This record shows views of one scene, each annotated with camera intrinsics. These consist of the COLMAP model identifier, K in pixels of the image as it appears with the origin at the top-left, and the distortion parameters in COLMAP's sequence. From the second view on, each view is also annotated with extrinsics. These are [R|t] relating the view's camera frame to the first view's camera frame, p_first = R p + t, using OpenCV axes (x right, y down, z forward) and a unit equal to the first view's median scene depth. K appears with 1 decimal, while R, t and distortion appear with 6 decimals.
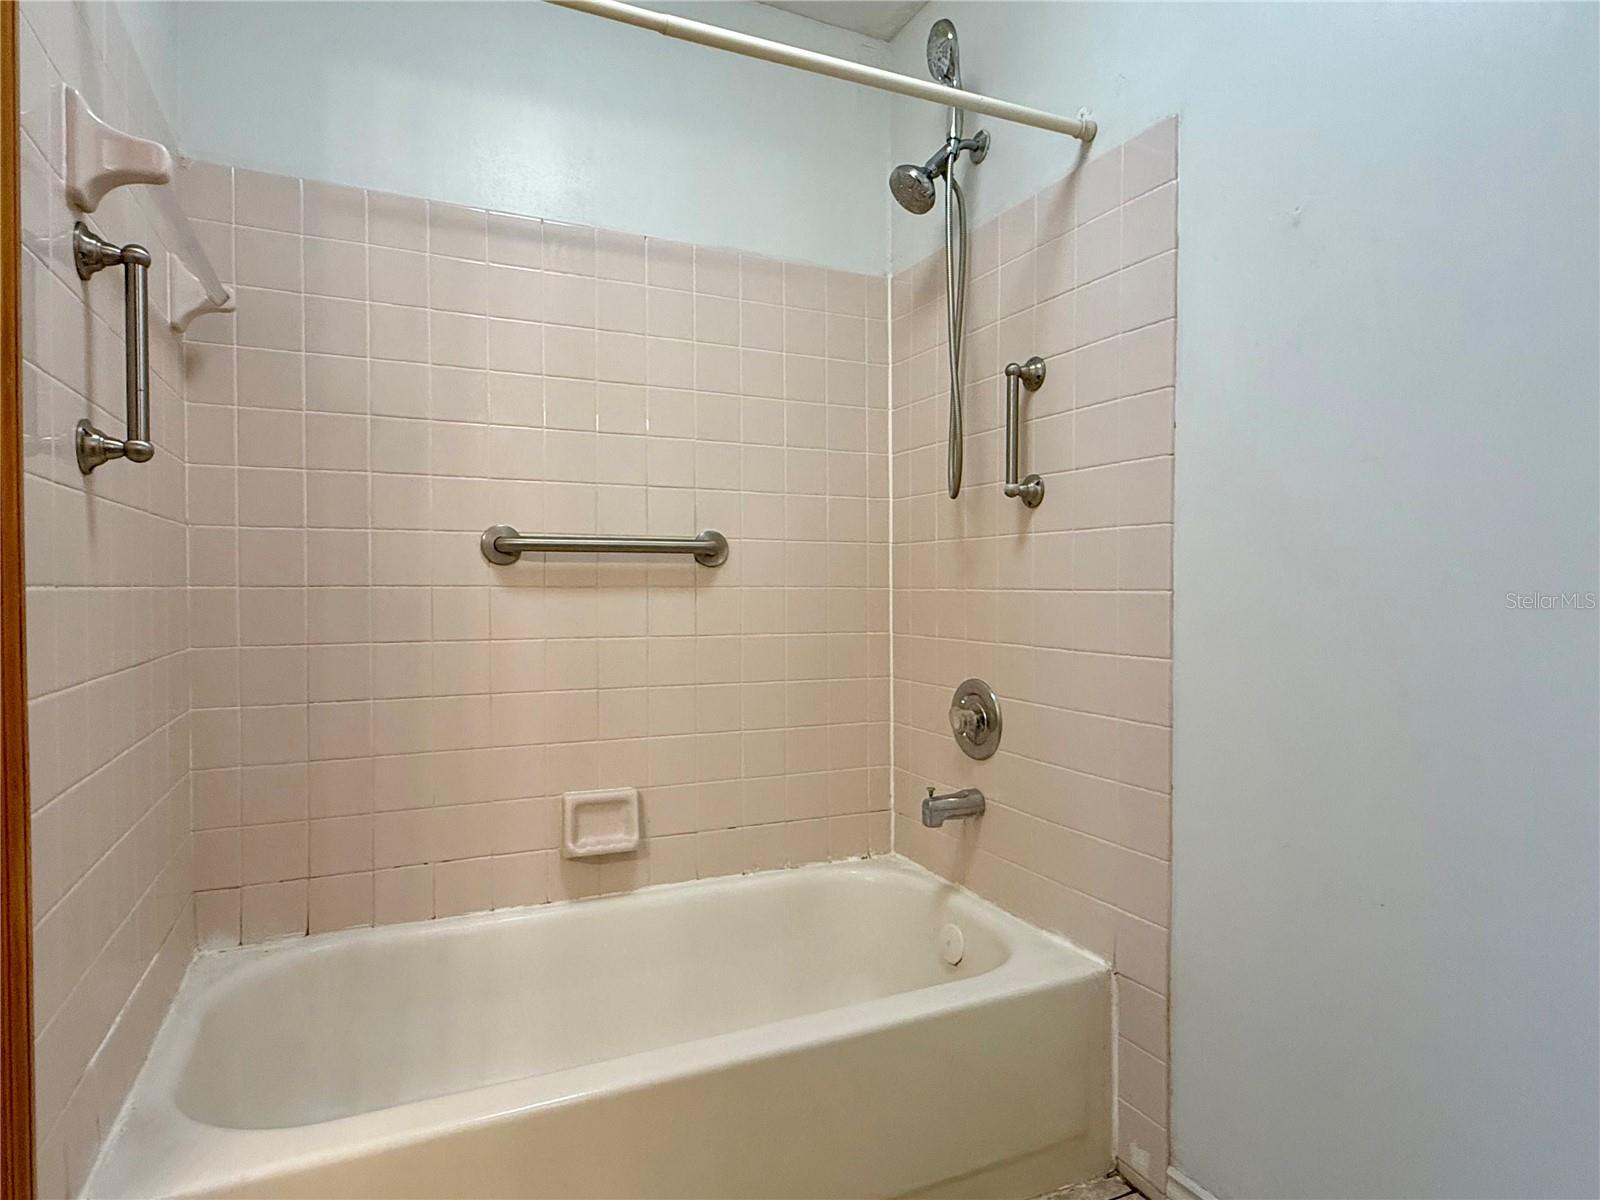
lens RADIAL K [[892.2, 0, 800.0], [0, 892.2, 600.0], [0, 0, 1]] dist [0.000225, 0.000884]
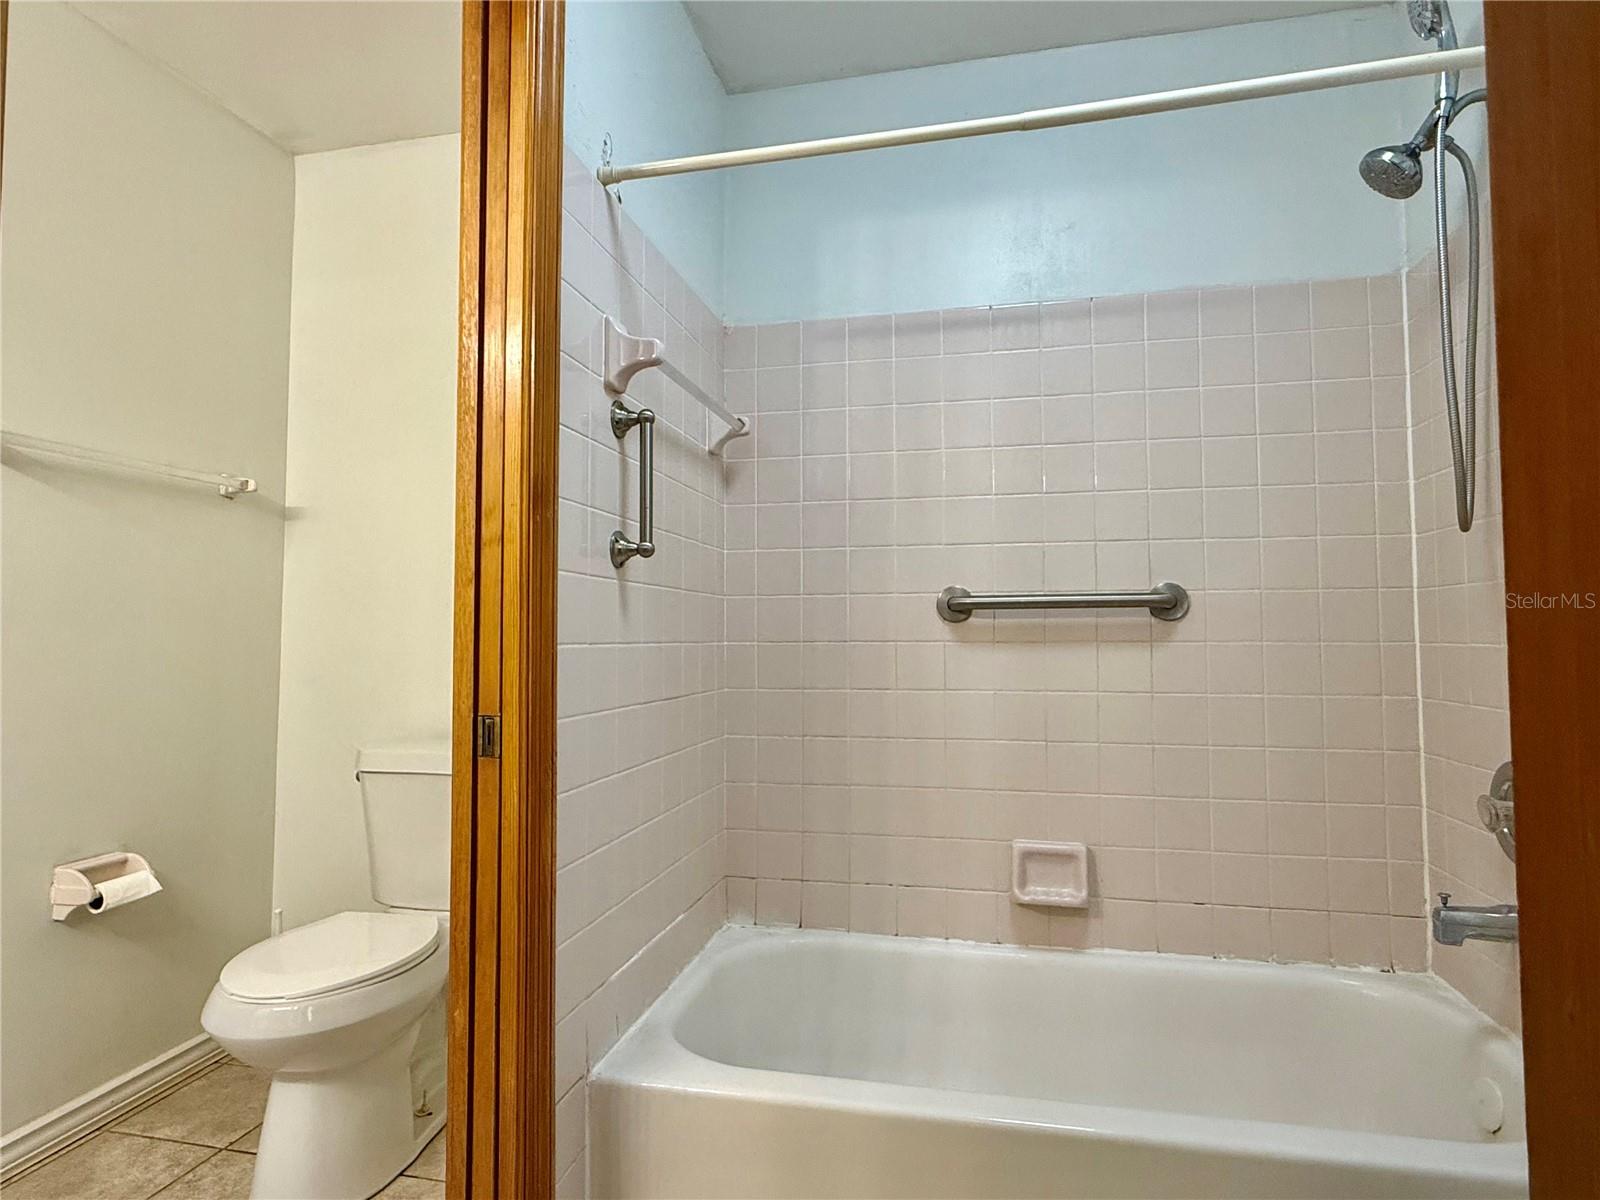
lens RADIAL K [[892.2, 0, 800.0], [0, 892.2, 600.0], [0, 0, 1]] dist [0.000225, 0.000884]
pose [[0.797762, -0.029279, -0.602261, 0.174274], [-0.005848, 0.998398, -0.056283, -0.003390], [0.602944, 0.048422, 0.796313, 0.003809]]
